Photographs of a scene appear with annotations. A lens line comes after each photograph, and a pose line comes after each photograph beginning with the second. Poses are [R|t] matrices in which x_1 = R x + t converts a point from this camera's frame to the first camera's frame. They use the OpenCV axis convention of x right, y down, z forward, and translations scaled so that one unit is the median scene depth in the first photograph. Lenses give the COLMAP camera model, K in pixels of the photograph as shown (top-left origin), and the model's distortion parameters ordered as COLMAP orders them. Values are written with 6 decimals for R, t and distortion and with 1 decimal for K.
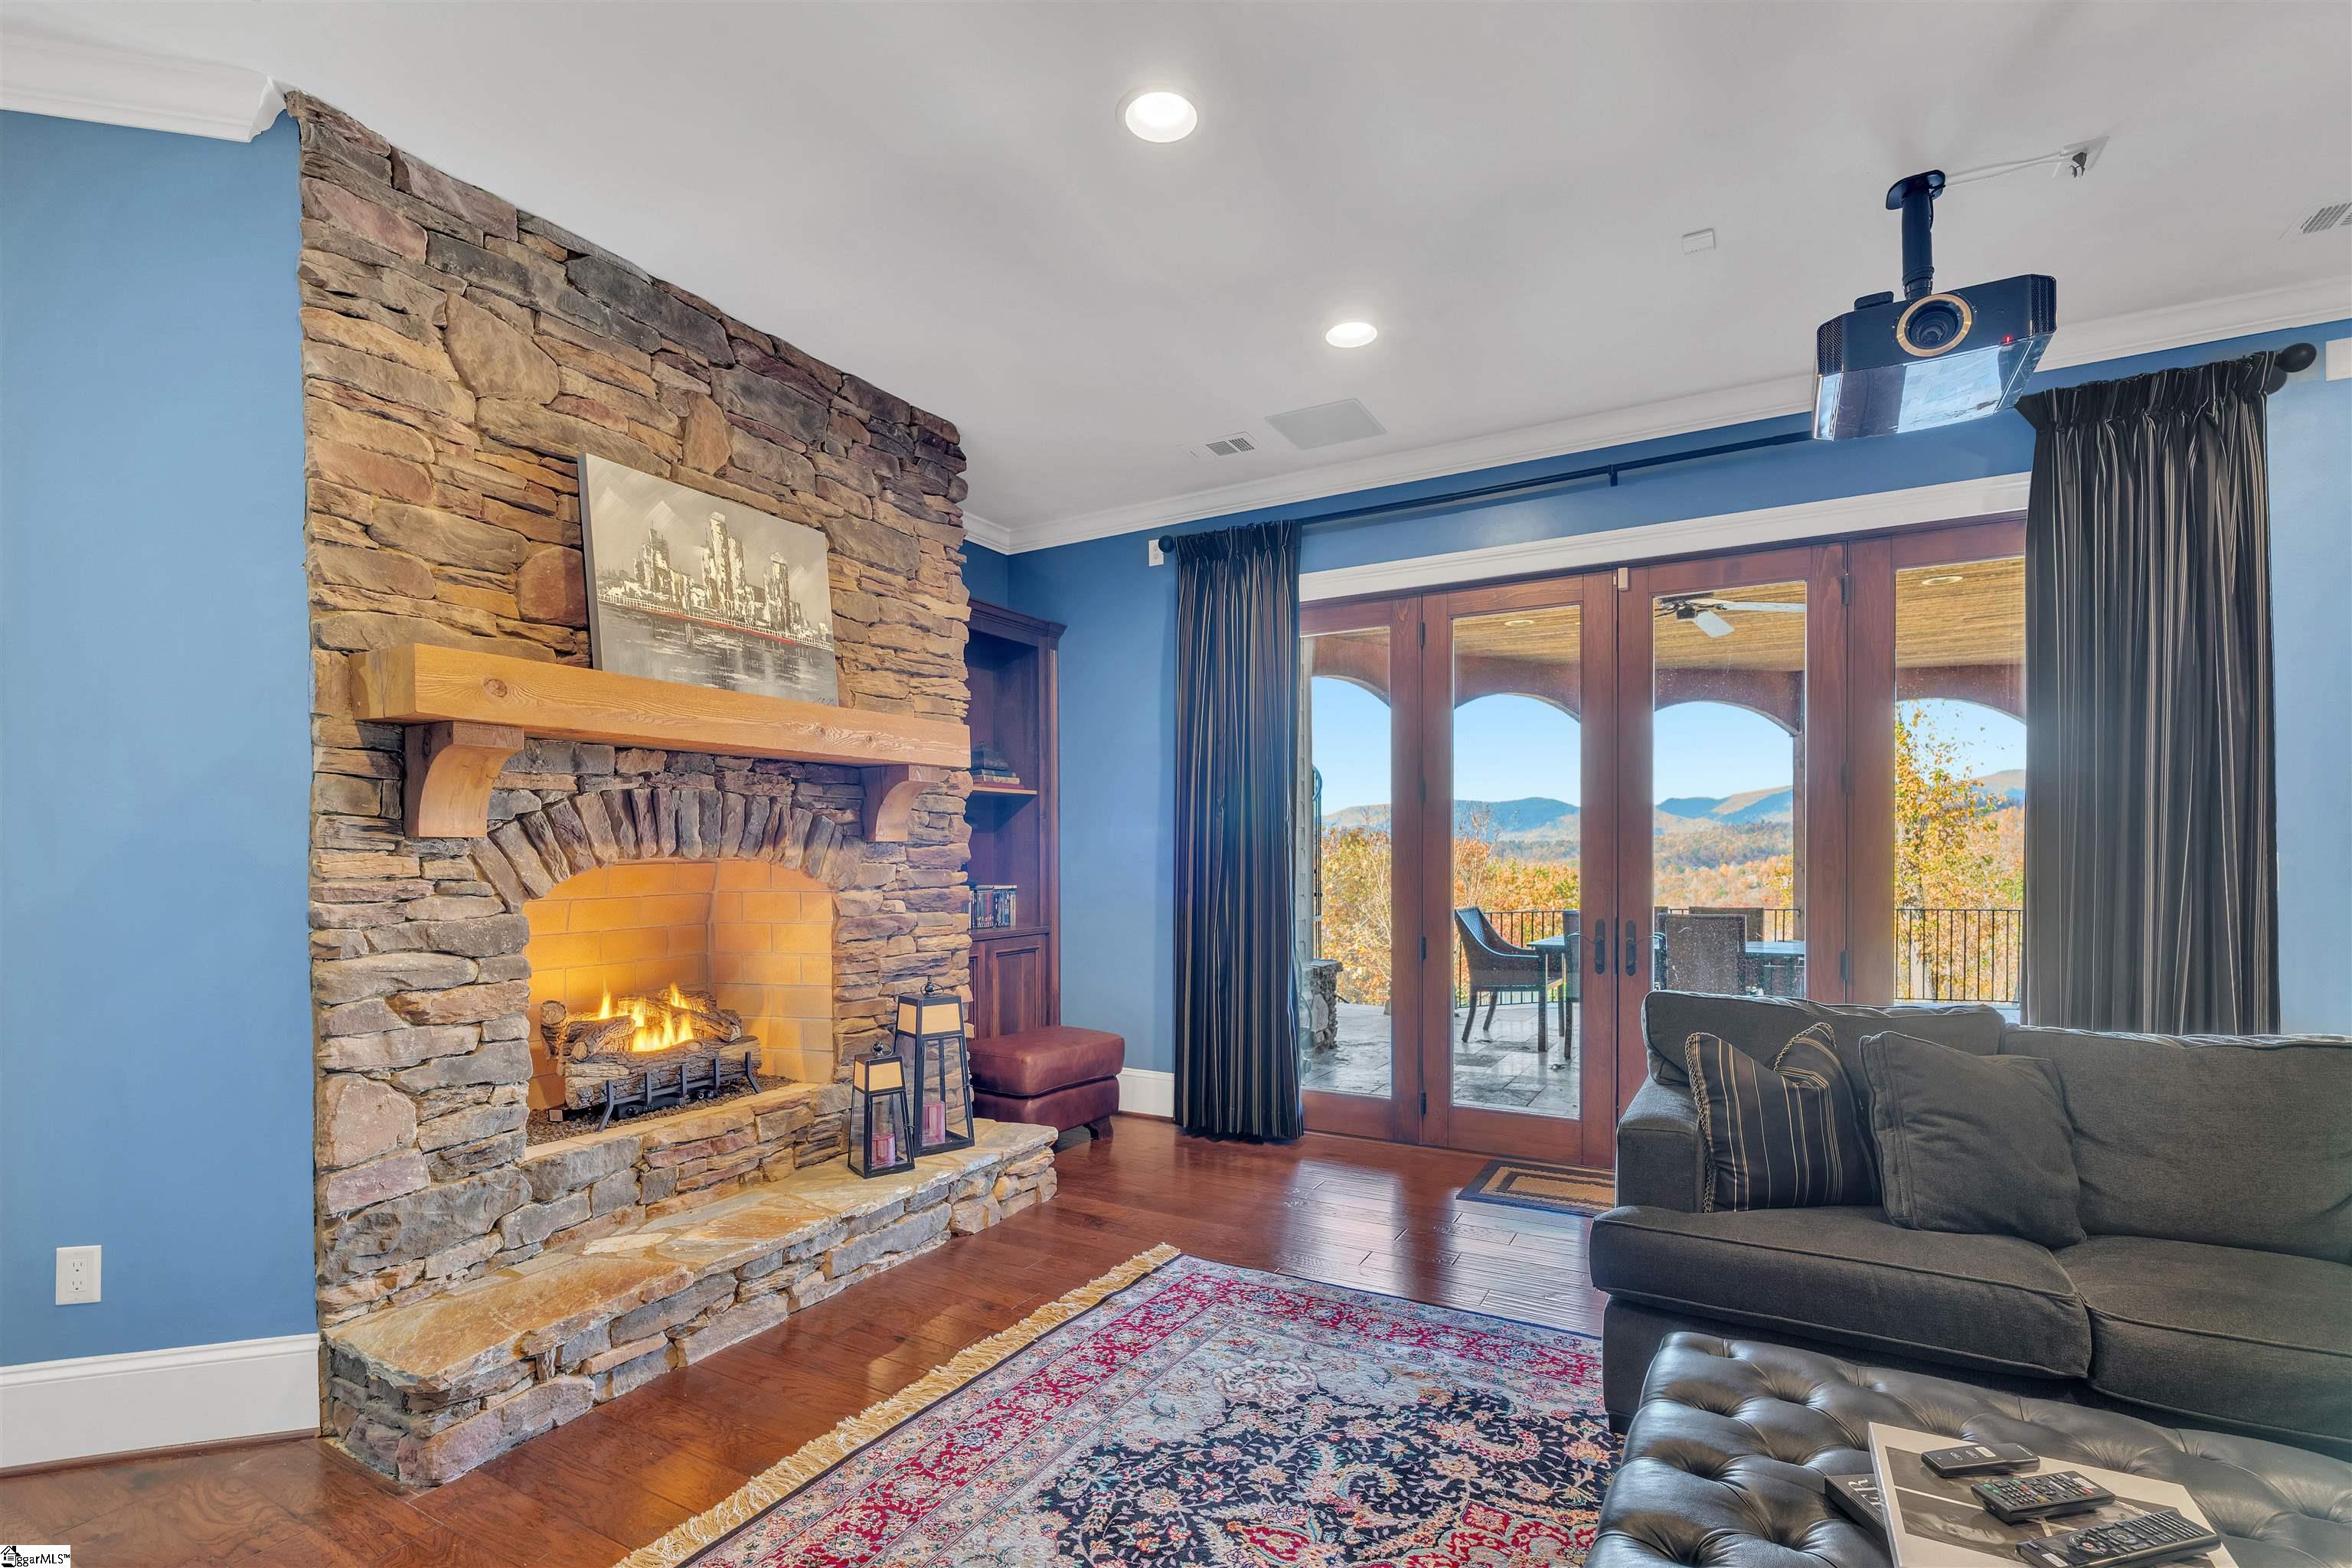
lens RADIAL K [[1053.2, 0, 1230.1], [0, 1053.2, 852.7], [0, 0, 1]] dist [0.000685, 0.000054]
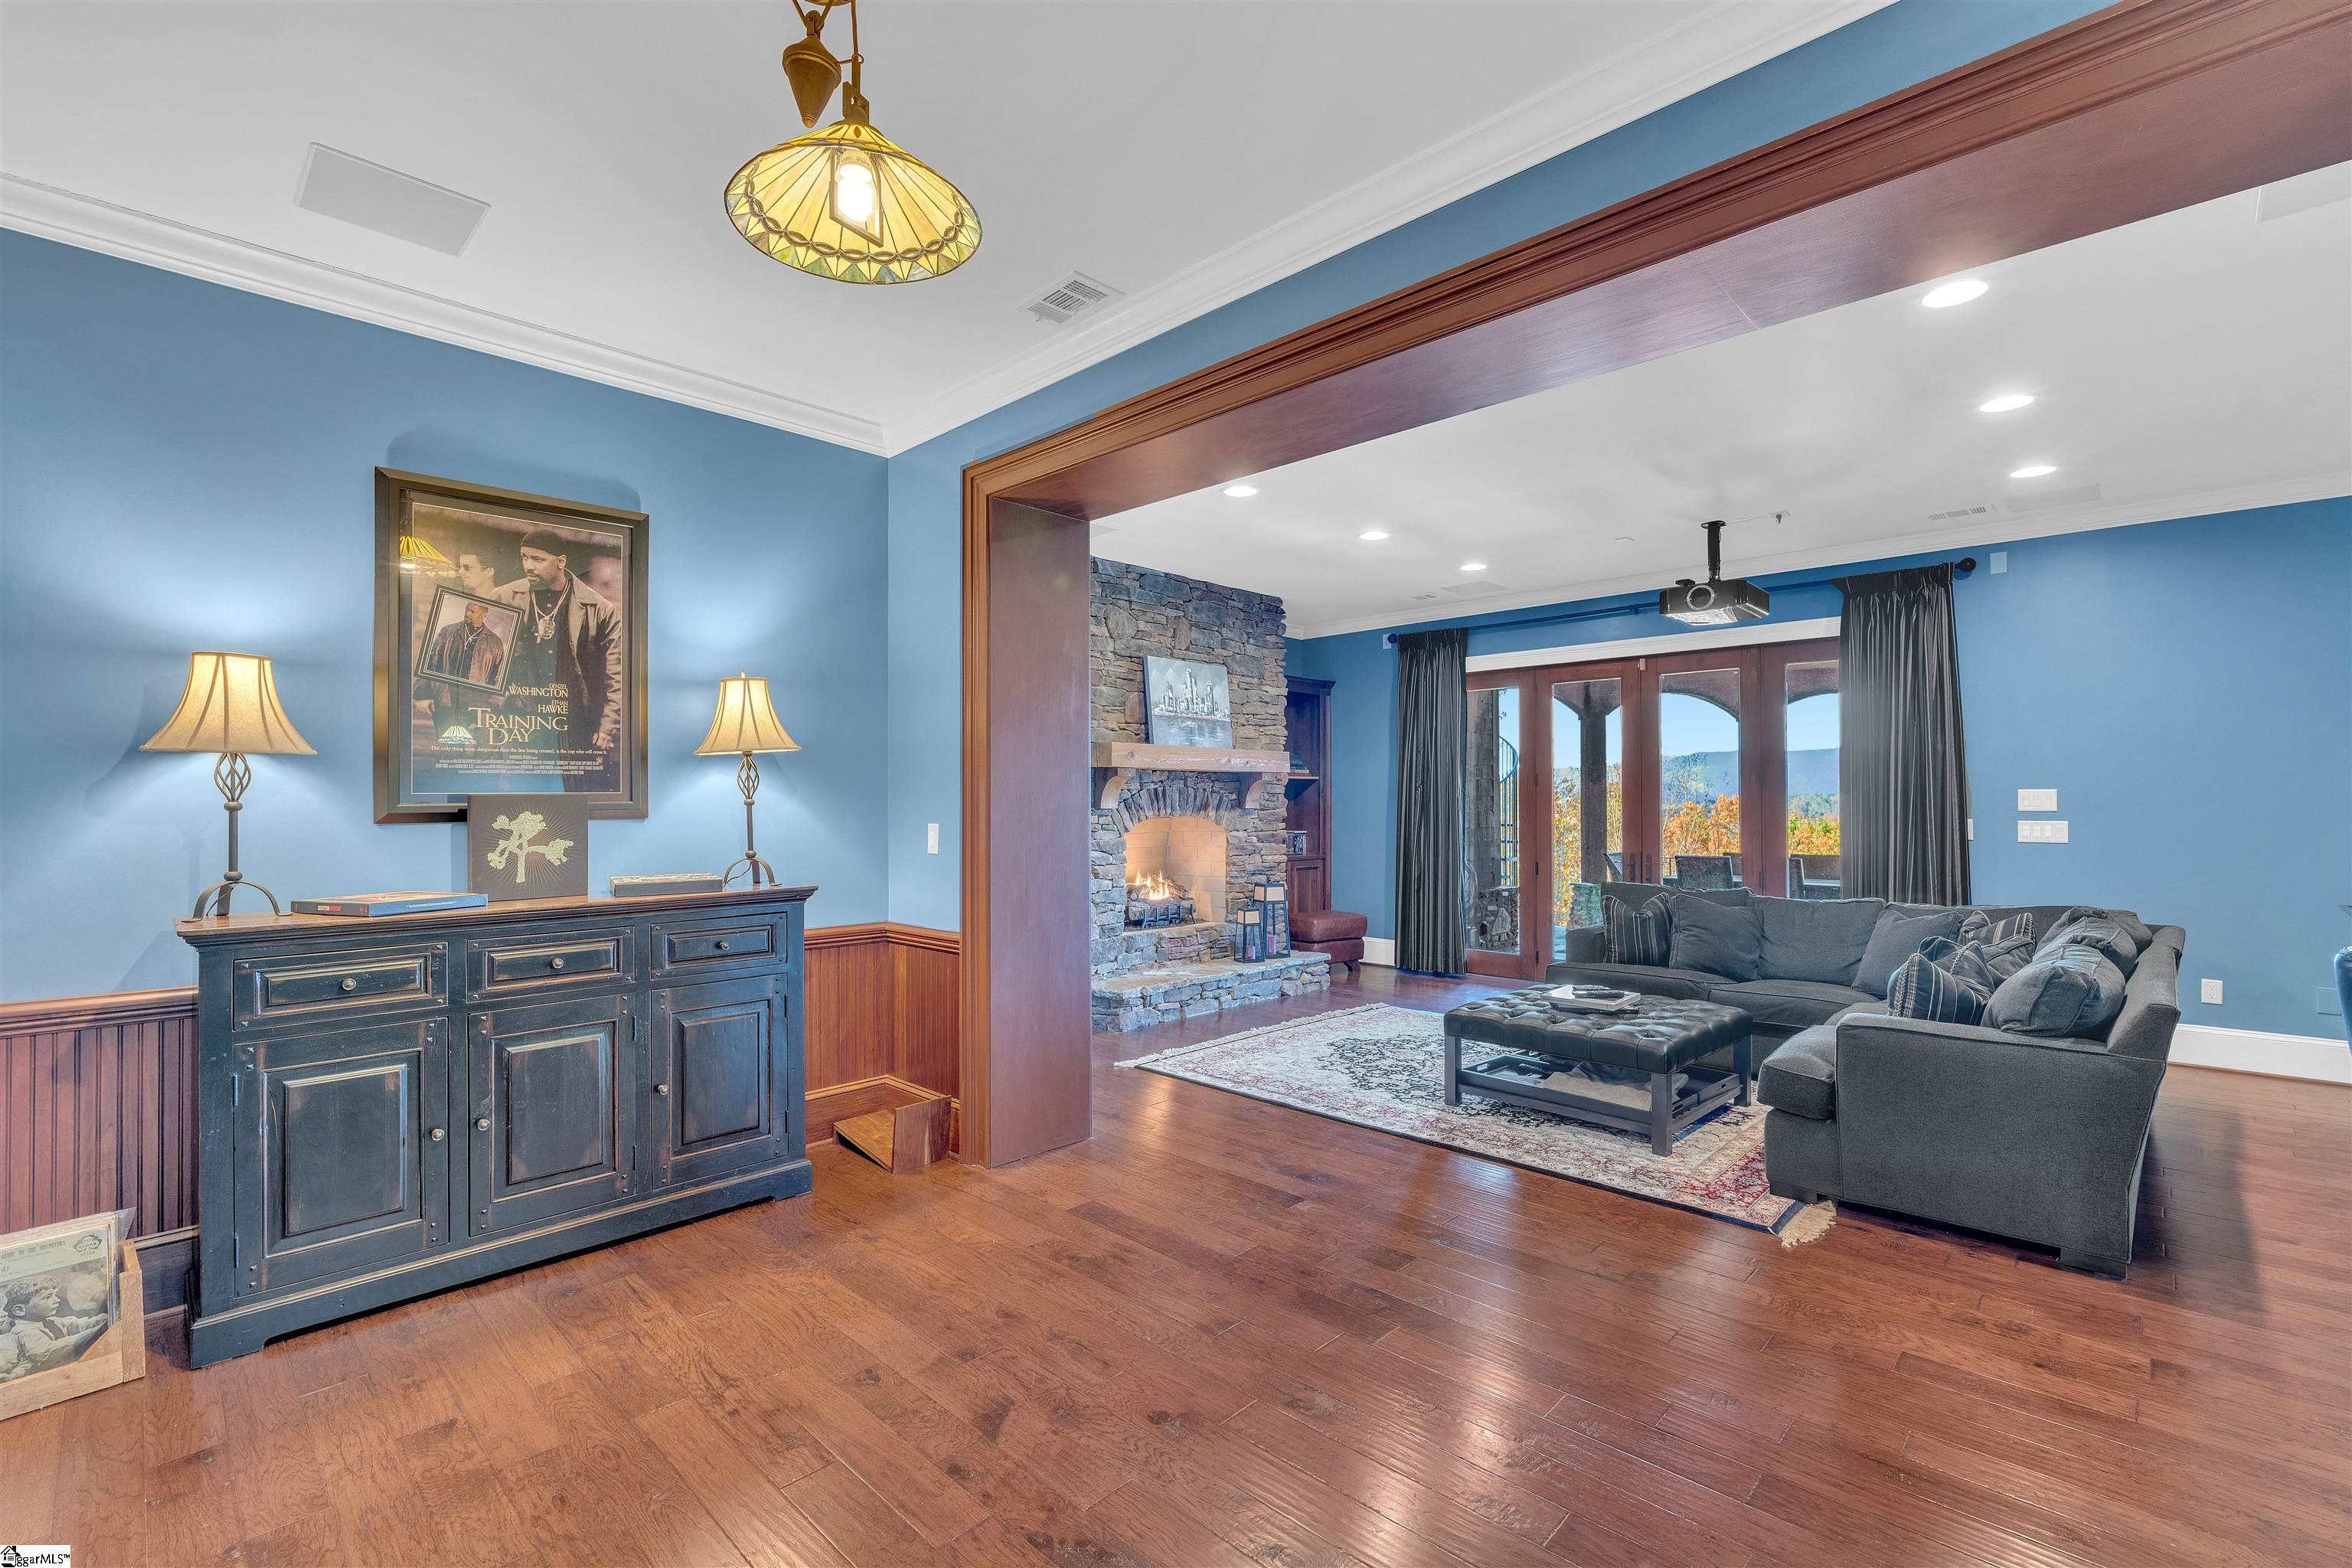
lens RADIAL K [[1039.3, 0, 1217.8], [0, 1039.3, 796.4], [0, 0, 1]] dist [0.000175, 0.000008]
pose [[0.965851, 0.003389, -0.259075, 0.179495], [-0.005323, 0.999963, -0.006763, -0.024389], [0.259043, 0.007911, 0.965834, -1.239763]]
